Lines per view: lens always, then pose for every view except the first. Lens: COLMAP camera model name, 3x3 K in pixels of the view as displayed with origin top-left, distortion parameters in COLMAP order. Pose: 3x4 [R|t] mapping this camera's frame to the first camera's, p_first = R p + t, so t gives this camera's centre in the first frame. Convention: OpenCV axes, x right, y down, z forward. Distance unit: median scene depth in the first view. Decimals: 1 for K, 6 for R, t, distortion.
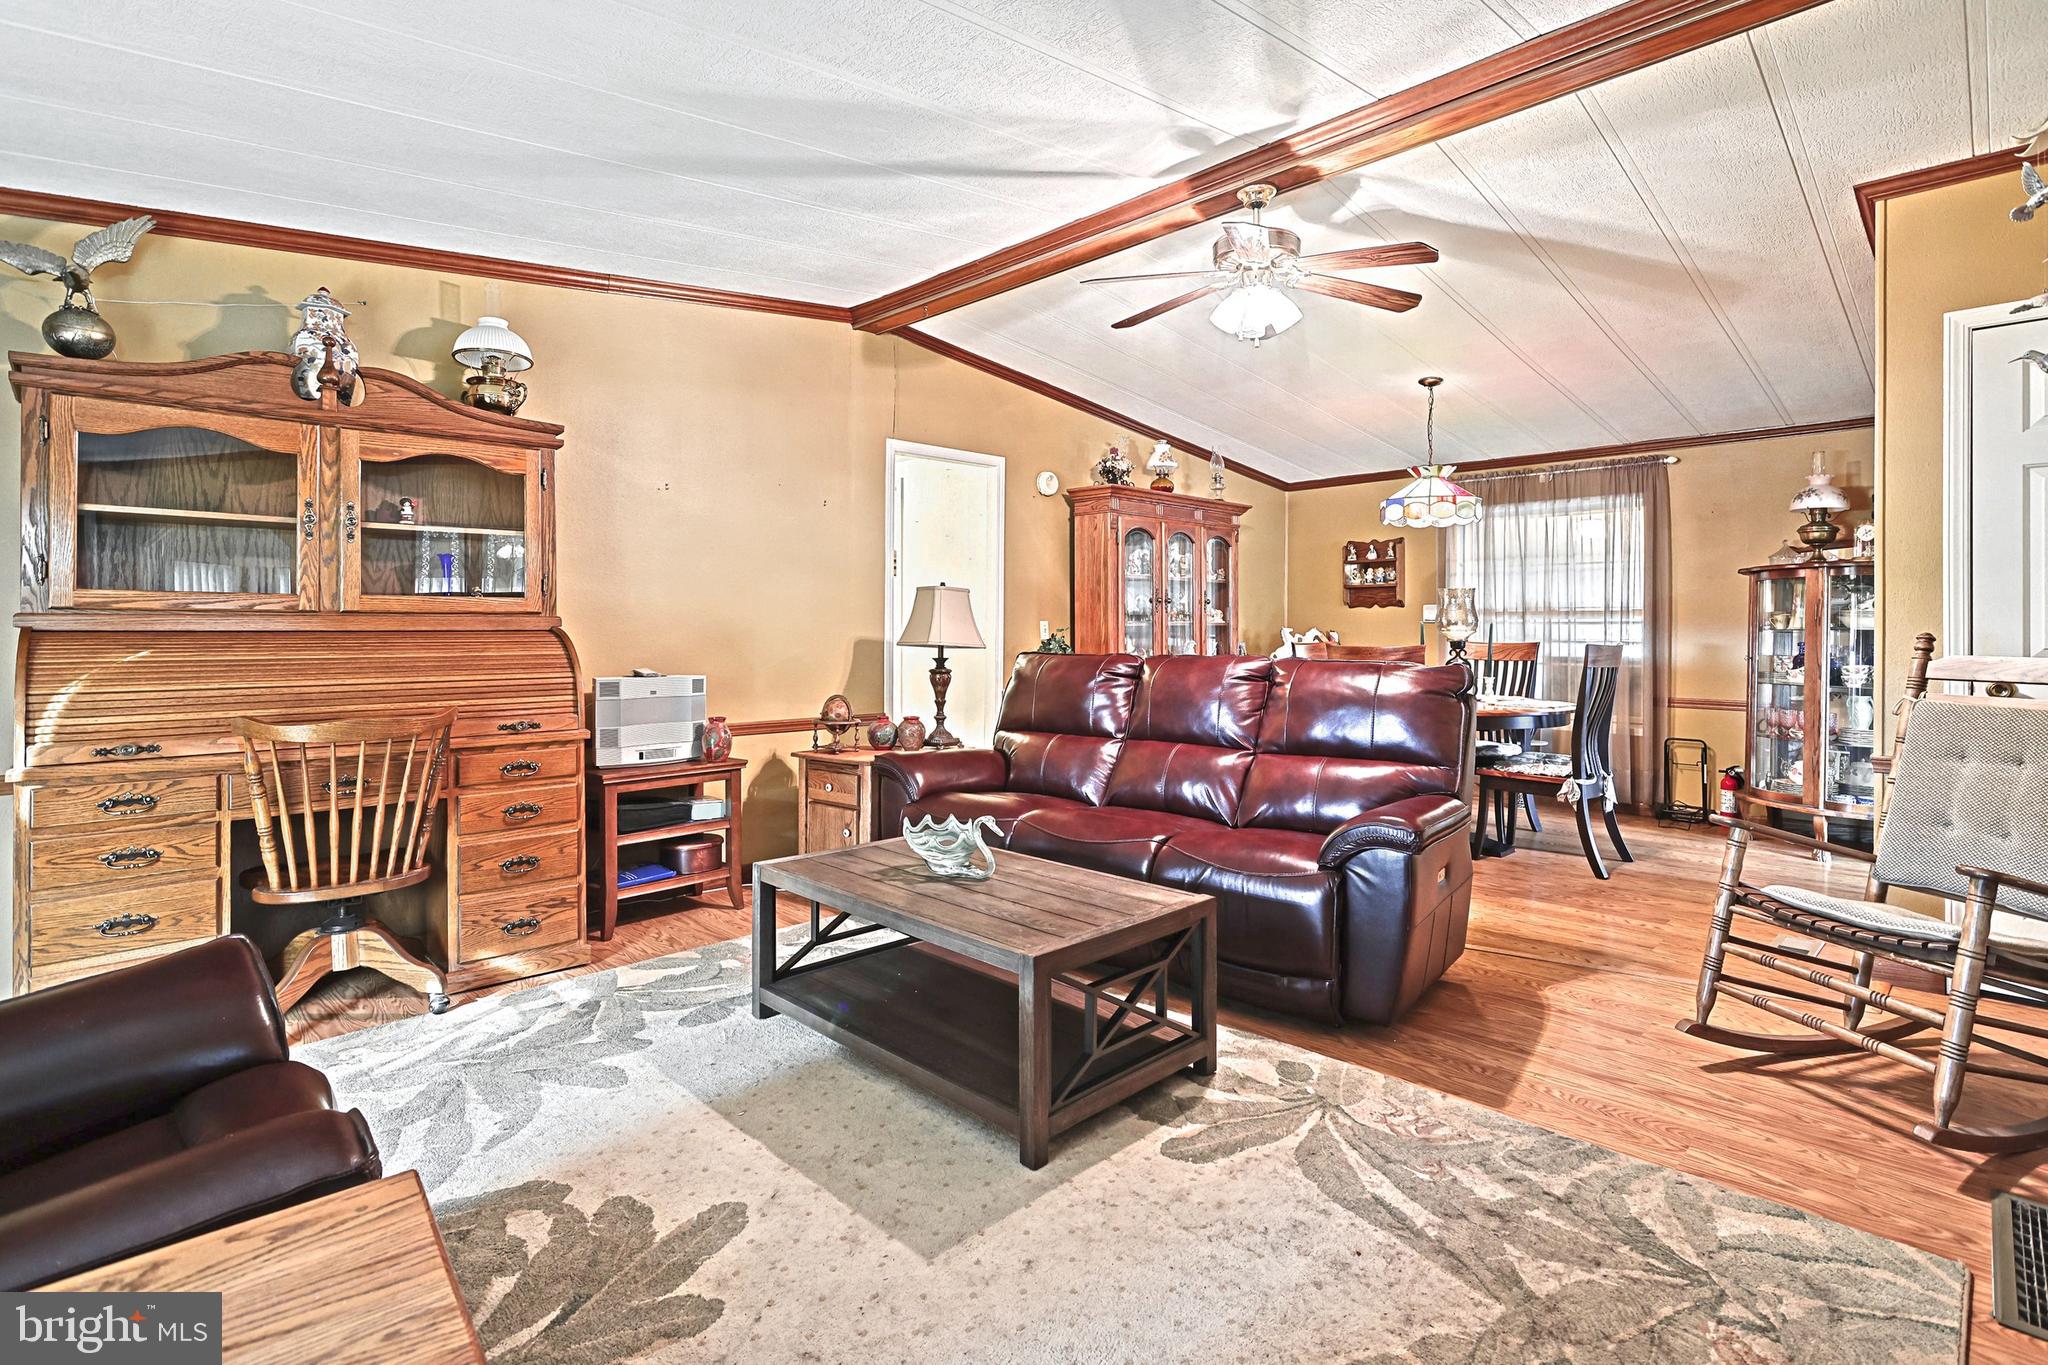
lens RADIAL K [[959.7, 0, 1038.7], [0, 959.7, 632.7], [0, 0, 1]] dist [-0.001009, 0.000306]
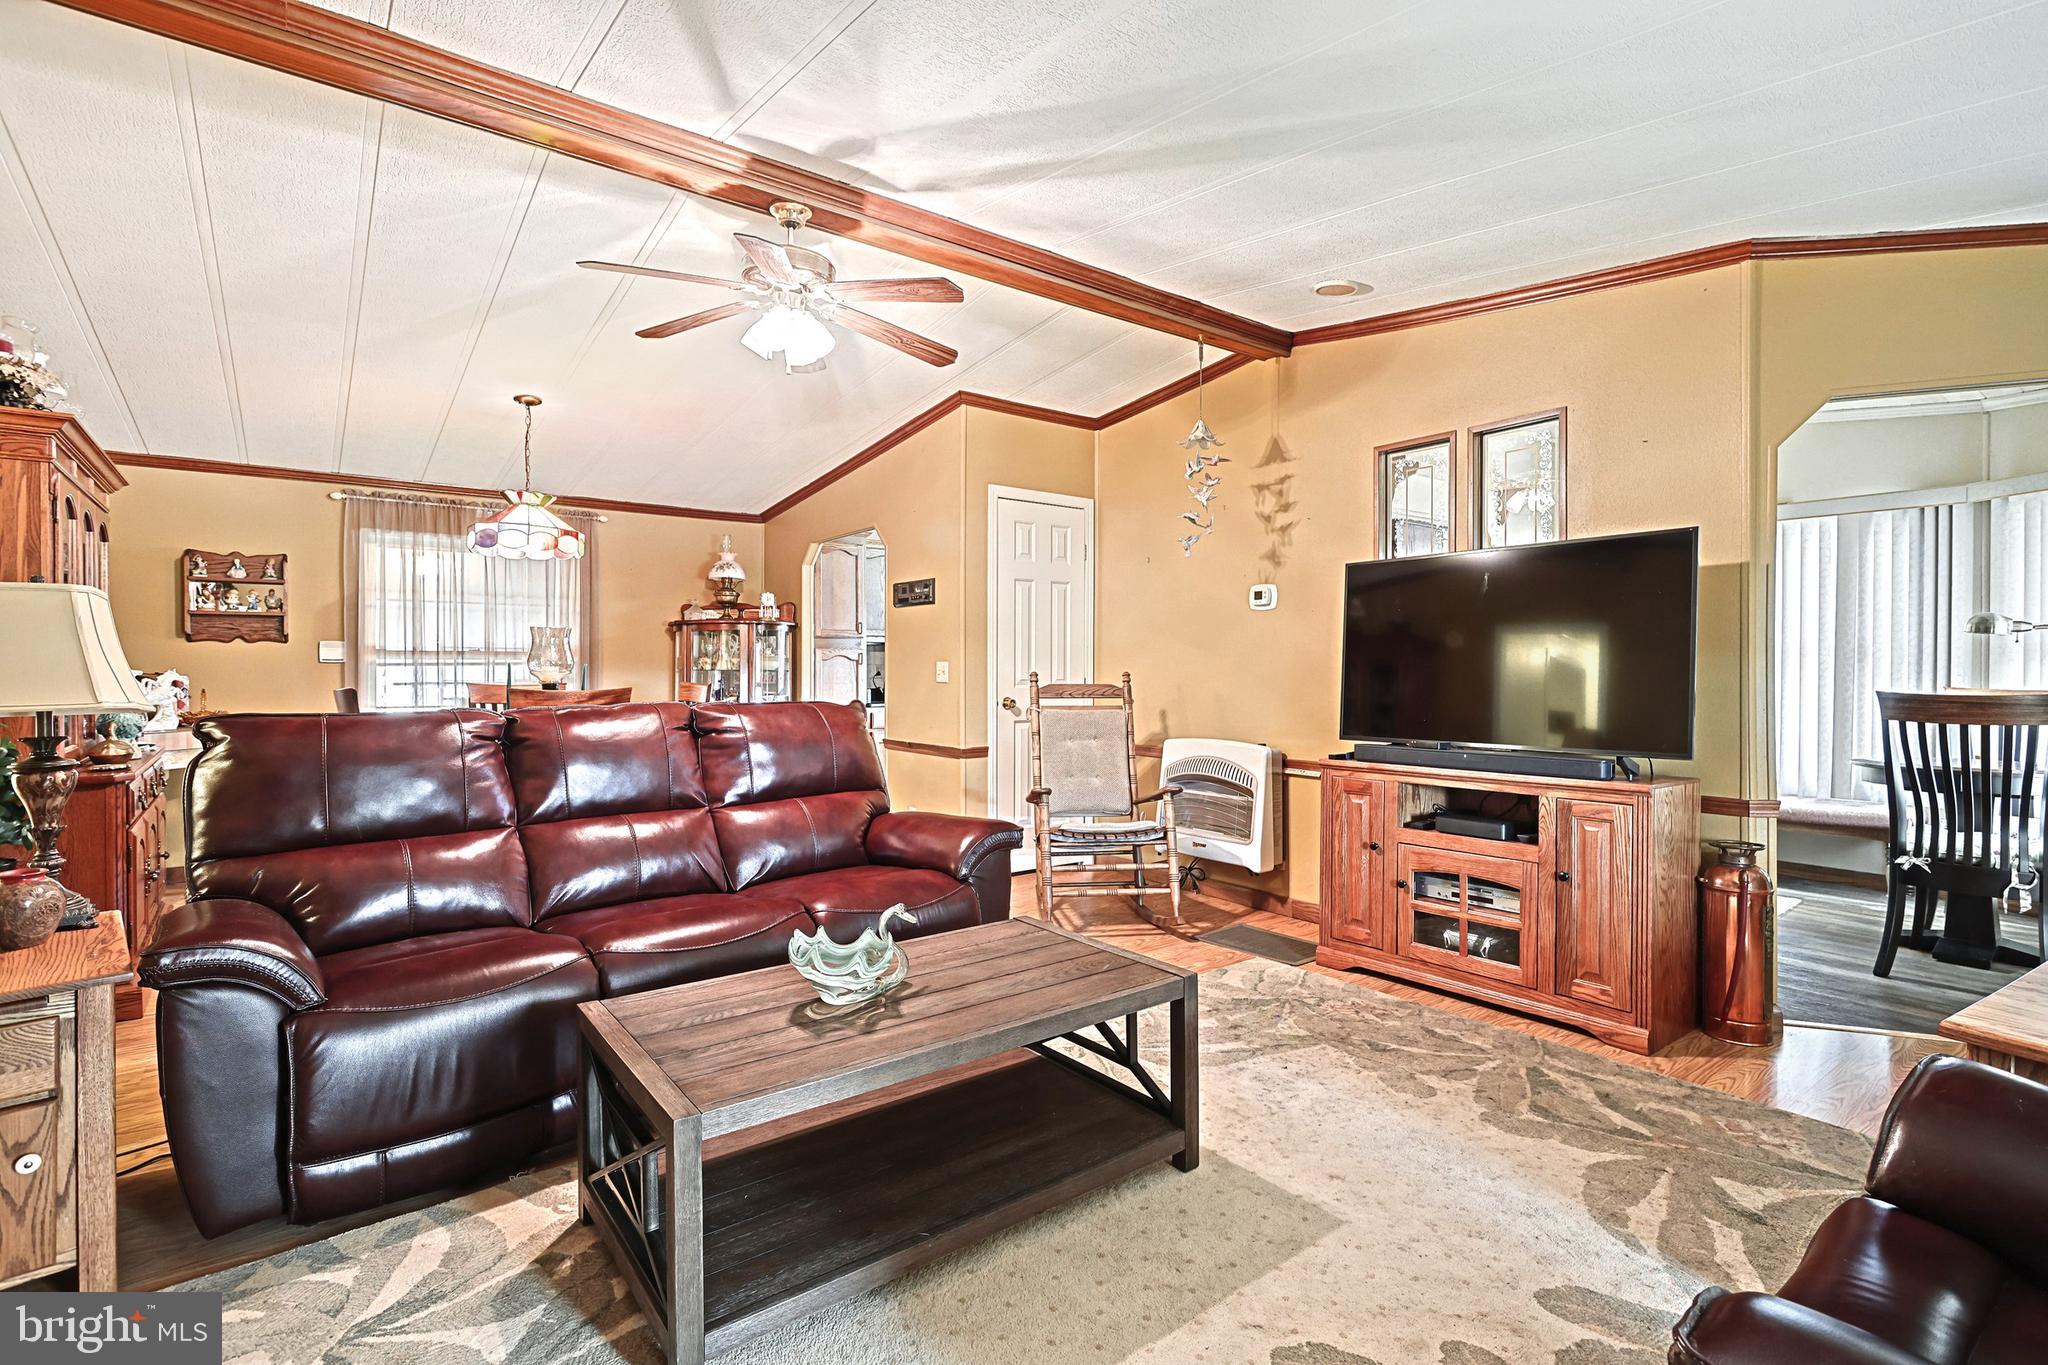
lens RADIAL K [[959.7, 0, 1026.9], [0, 959.7, 678.2], [0, 0, 1]] dist [-0.001009, 0.000306]
pose [[0.149278, -0.012173, 0.988720, -0.717709], [0.006919, 0.999913, 0.011267, -0.006431], [-0.988771, 0.005160, 0.149349, 0.663872]]
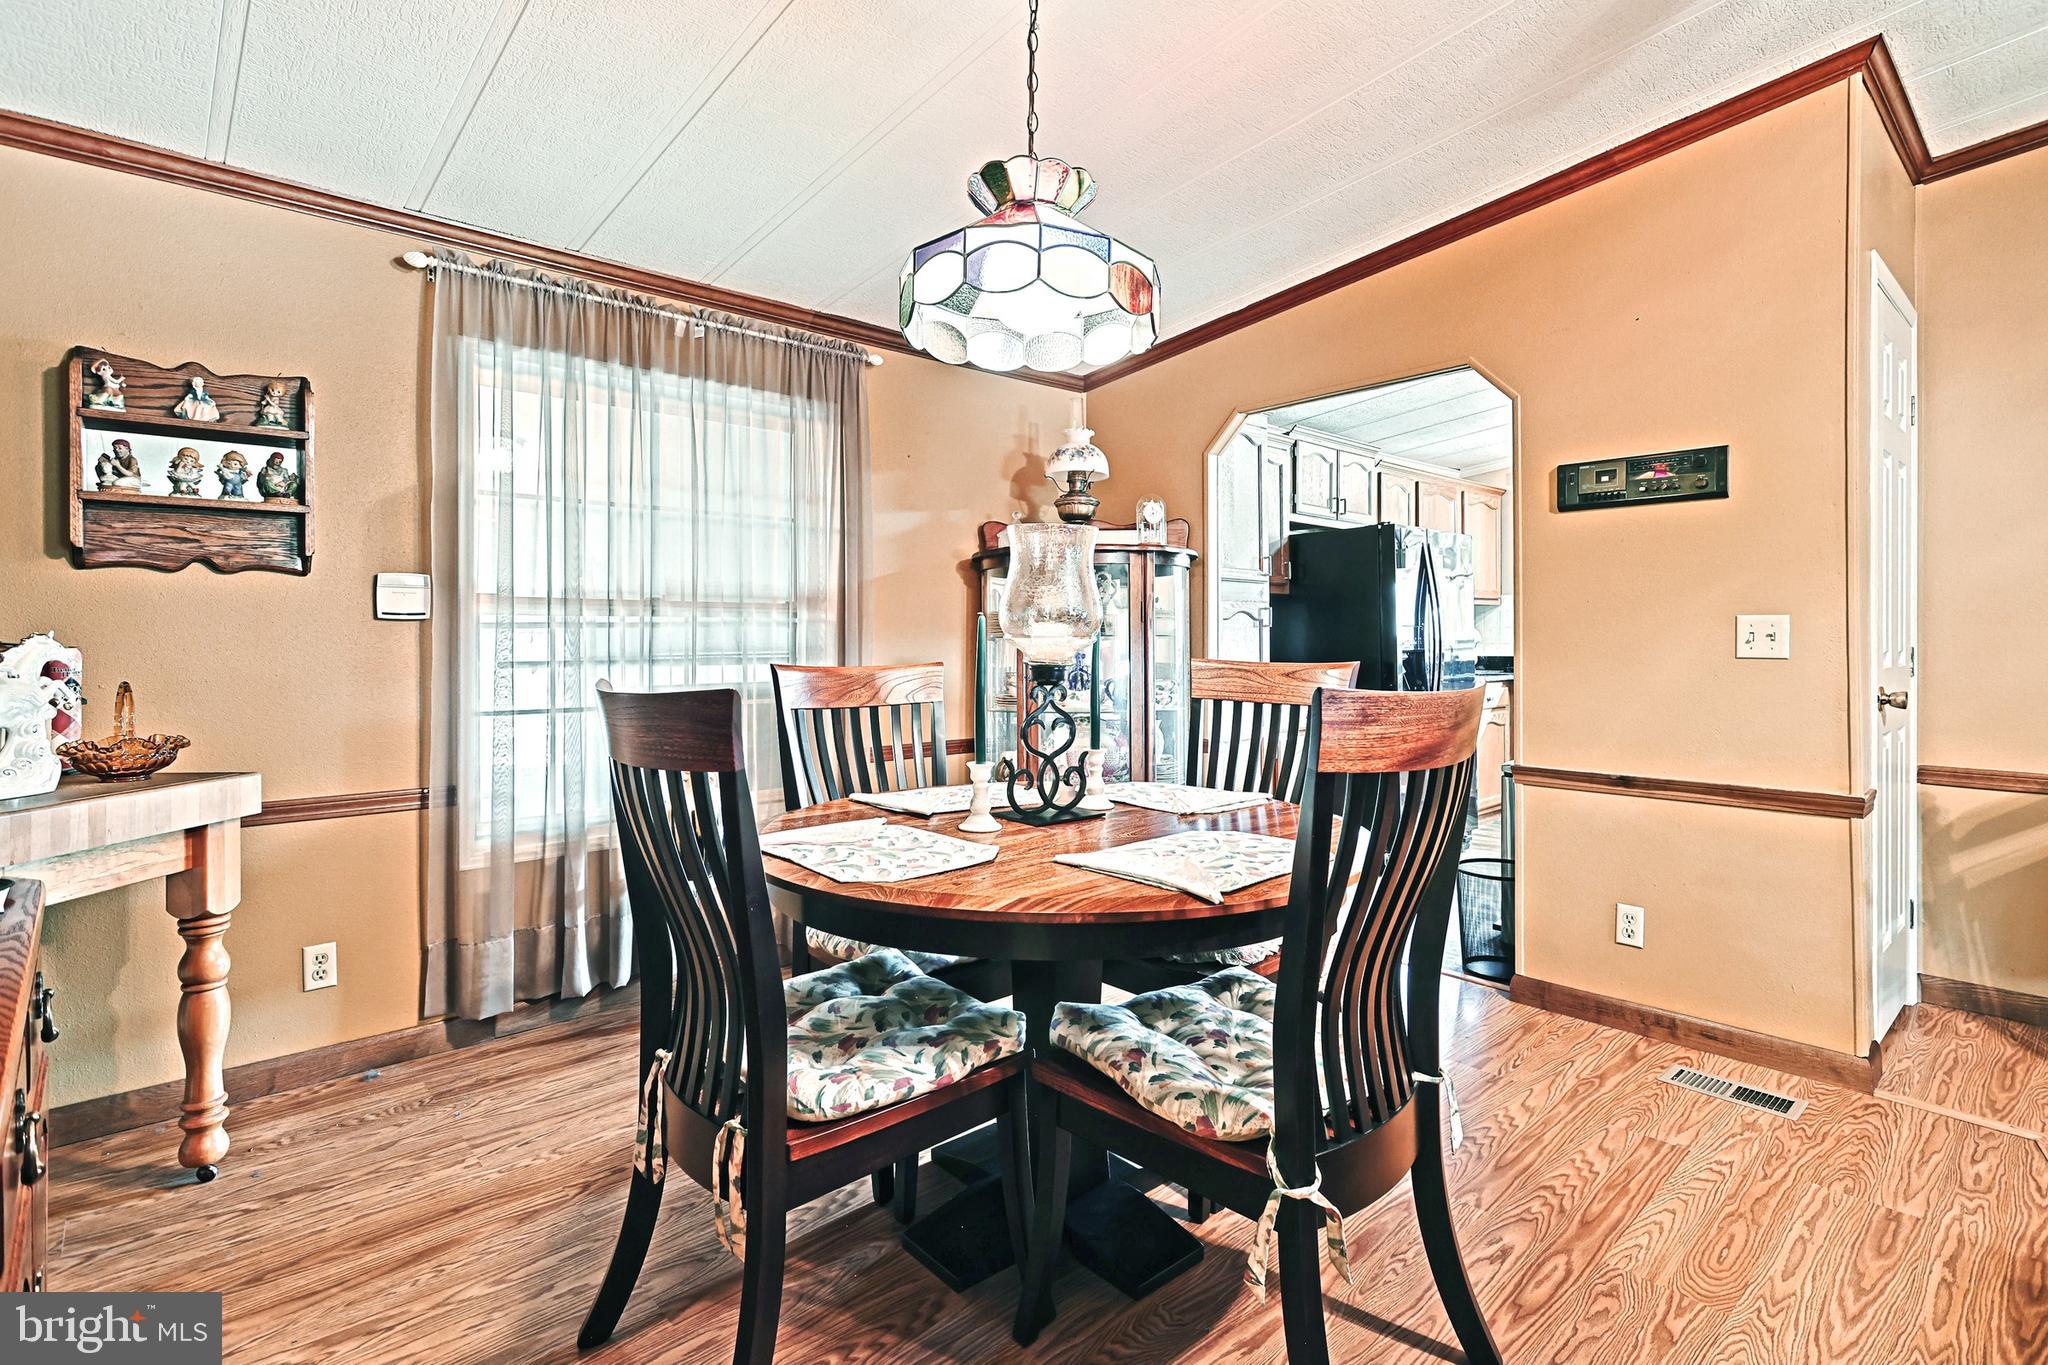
lens RADIAL K [[959.7, 0, 1020.4], [0, 959.7, 639.1], [0, 0, 1]] dist [-0.001009, 0.000306]
pose [[0.061733, -0.004651, 0.998082, 0.098941], [0.008808, 0.999953, 0.004115, -0.005891], [-0.998054, 0.008537, 0.061771, 1.674757]]
